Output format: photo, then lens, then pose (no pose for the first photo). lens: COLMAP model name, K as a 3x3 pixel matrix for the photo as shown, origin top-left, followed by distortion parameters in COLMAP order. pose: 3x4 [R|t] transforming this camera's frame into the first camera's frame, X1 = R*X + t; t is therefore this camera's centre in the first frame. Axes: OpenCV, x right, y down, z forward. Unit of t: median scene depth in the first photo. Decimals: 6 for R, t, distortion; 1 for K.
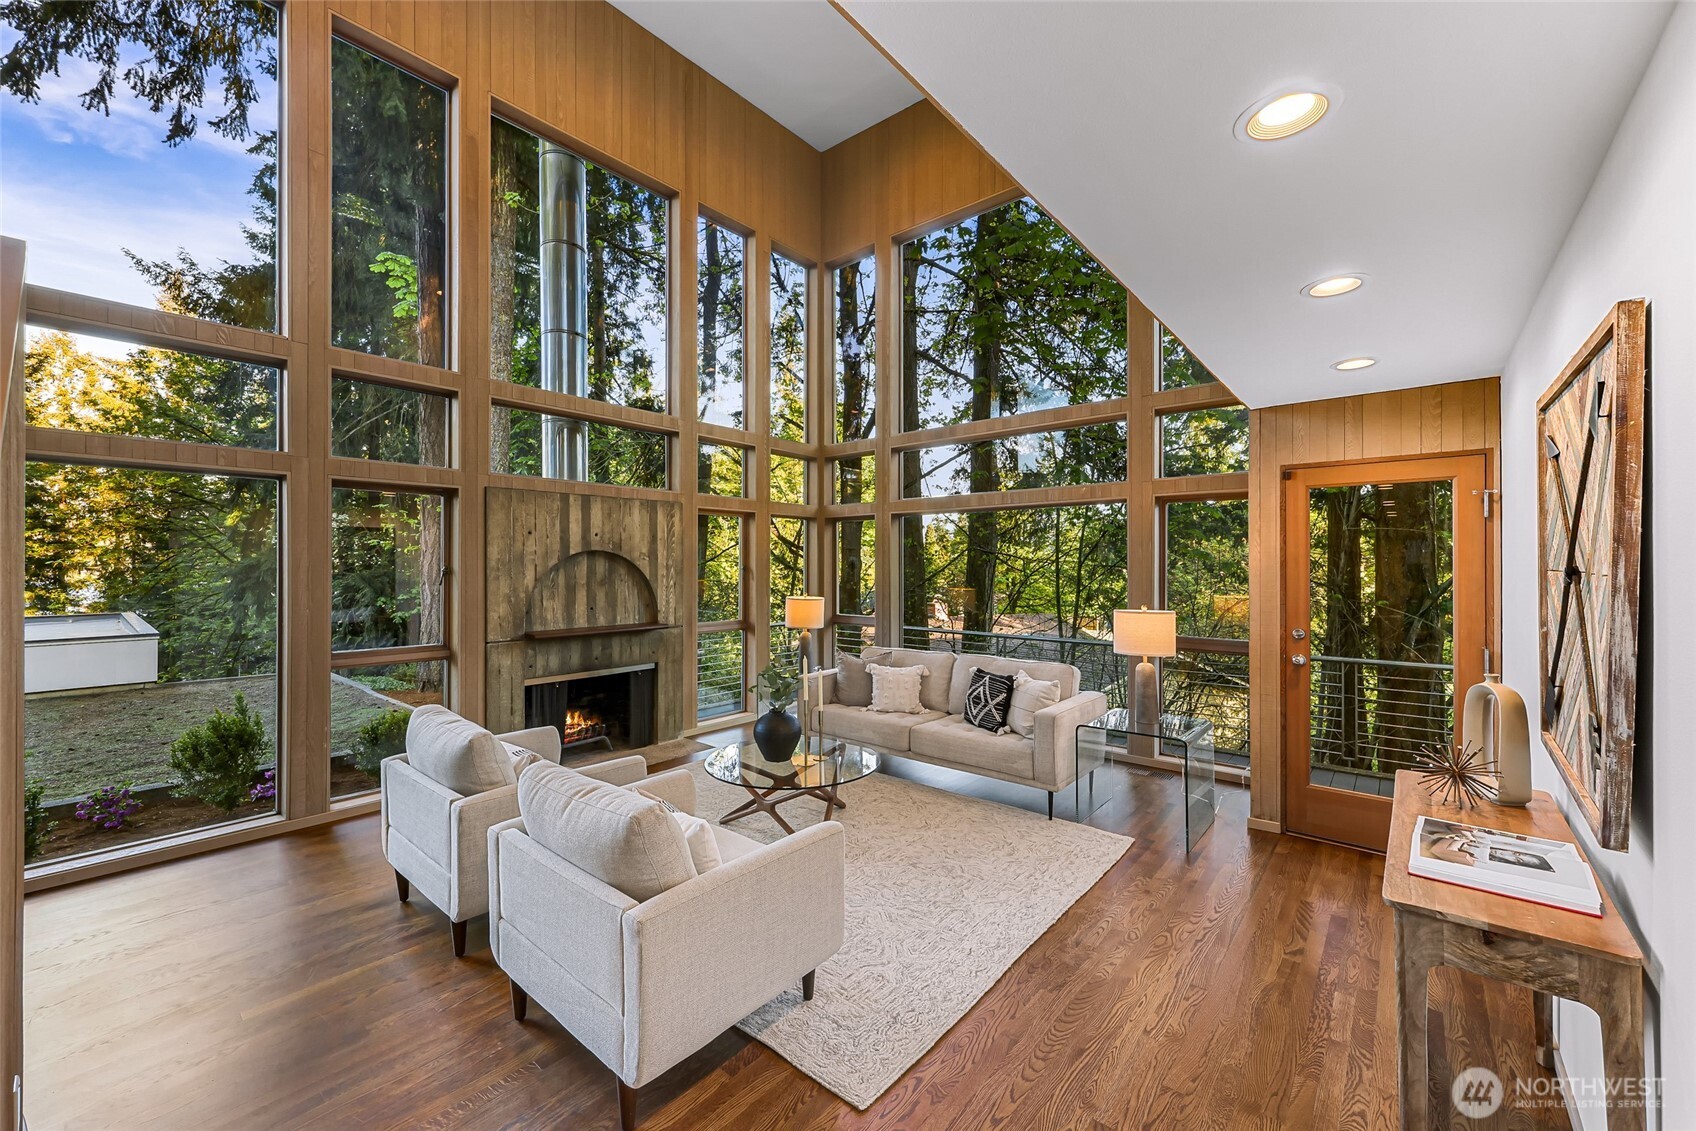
lens RADIAL K [[661.1, 0, 853.6], [0, 661.1, 562.3], [0, 0, 1]] dist [-0.000862, -0.000040]
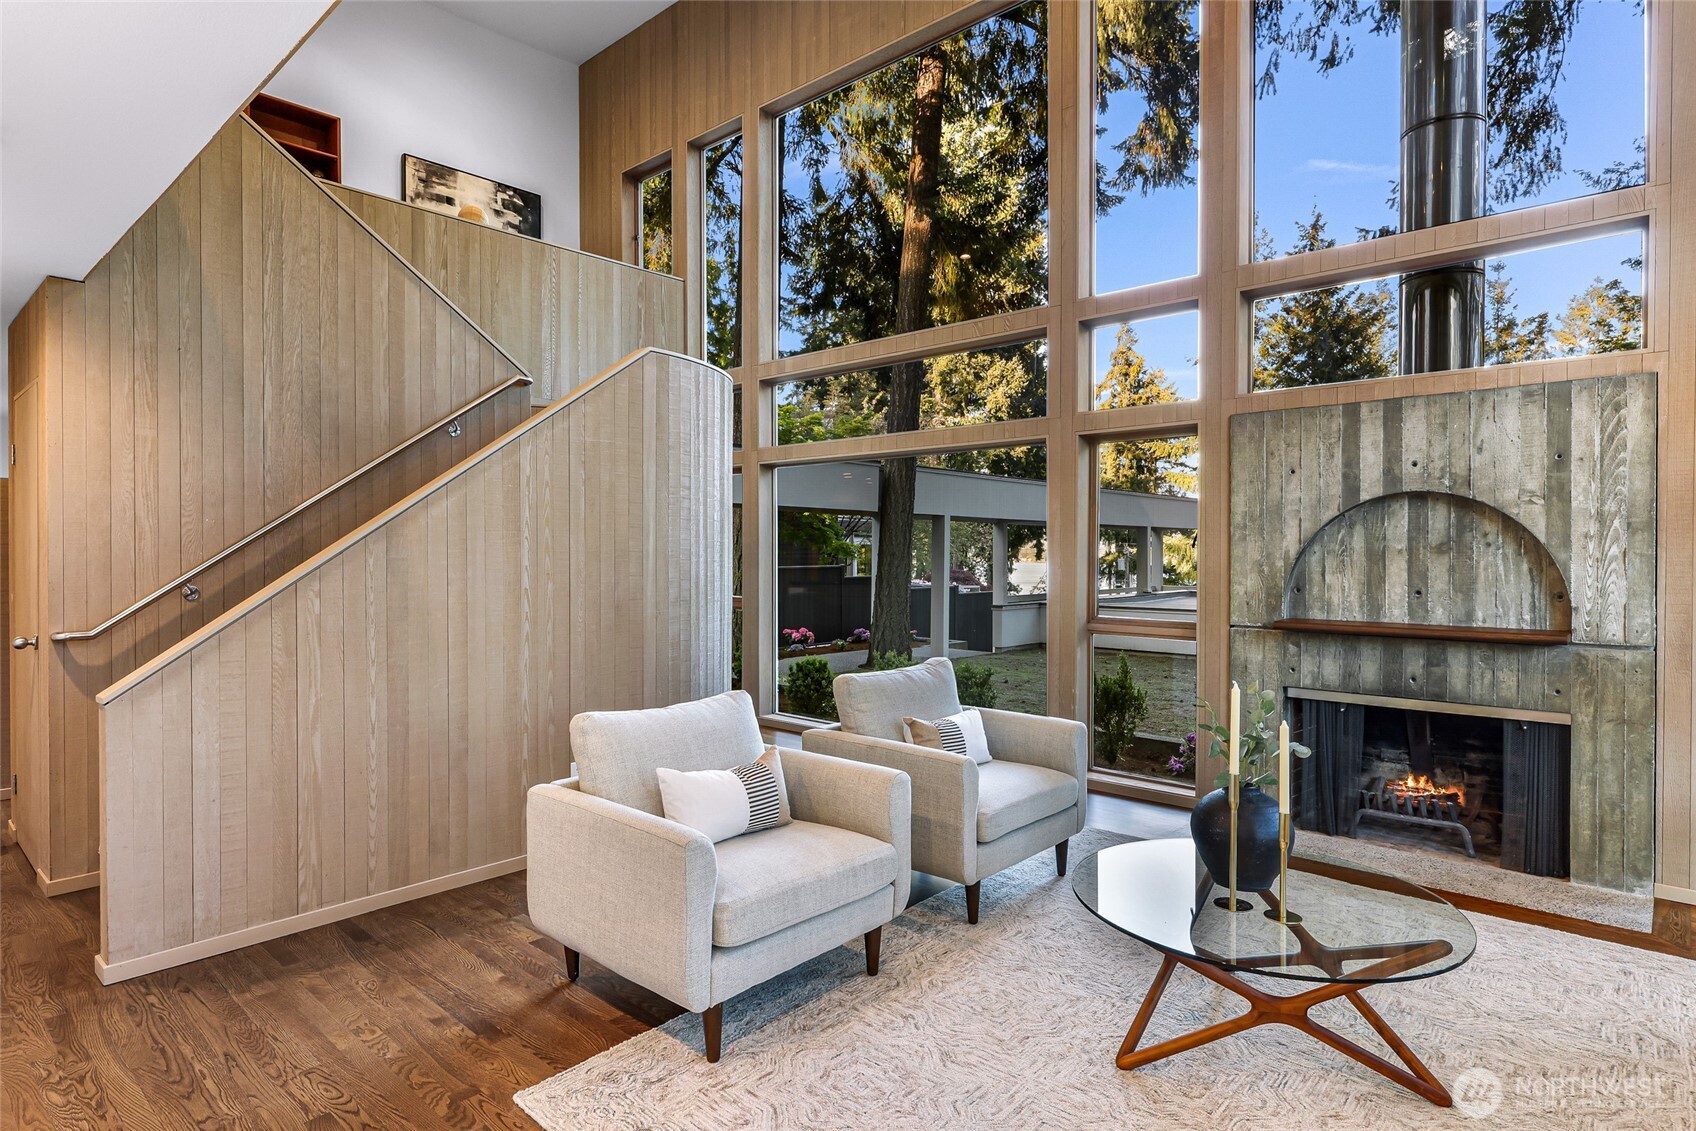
lens RADIAL K [[906.0, 0, 848.4], [0, 906.0, 558.2], [0, 0, 1]] dist [0.002399, 0.000418]
pose [[-0.038715, 0.006819, -0.999227, 0.420773], [0.004385, 0.999968, 0.006654, 0.032909], [0.999241, -0.004124, -0.038744, 0.536940]]
